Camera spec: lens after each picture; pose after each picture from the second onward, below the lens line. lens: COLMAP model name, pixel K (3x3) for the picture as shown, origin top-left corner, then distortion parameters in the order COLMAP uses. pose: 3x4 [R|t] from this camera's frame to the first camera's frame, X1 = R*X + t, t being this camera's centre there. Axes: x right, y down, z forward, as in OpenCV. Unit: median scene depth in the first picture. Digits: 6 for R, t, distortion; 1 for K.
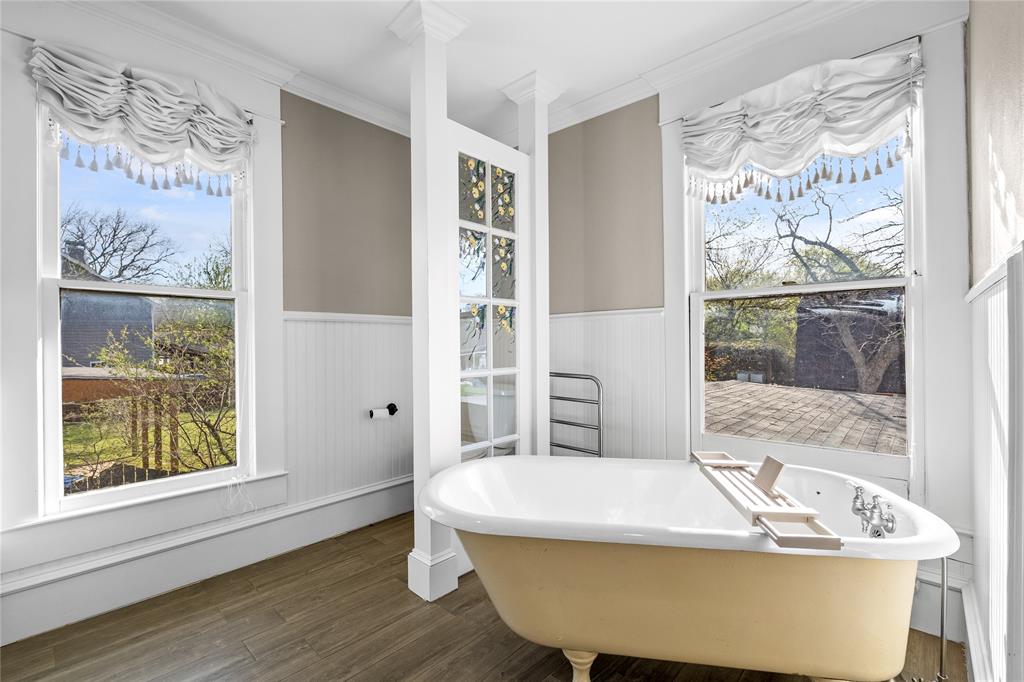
lens RADIAL K [[460.1, 0, 512.1], [0, 460.1, 339.6], [0, 0, 1]] dist [-0.002011, -0.000738]
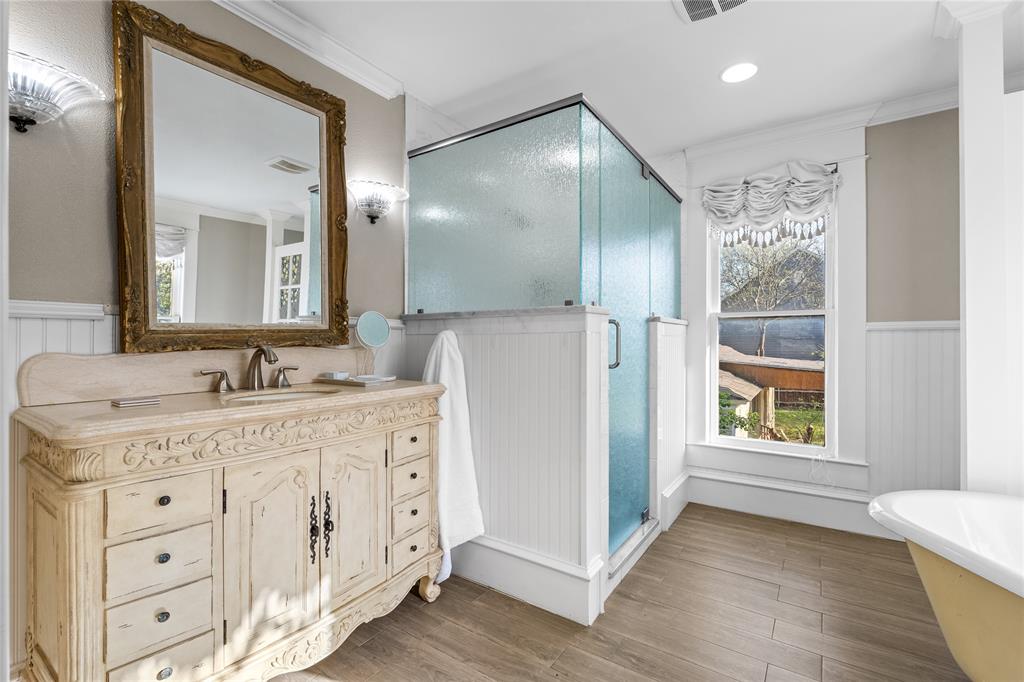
lens RADIAL K [[450.9, 0, 508.8], [0, 450.9, 343.7], [0, 0, 1]] dist [-0.001575, 0.000324]
pose [[0.125140, 0.002230, -0.992137, 0.602067], [-0.001656, 0.999997, 0.002039, -0.013059], [0.992138, 0.001388, 0.125143, -0.022404]]
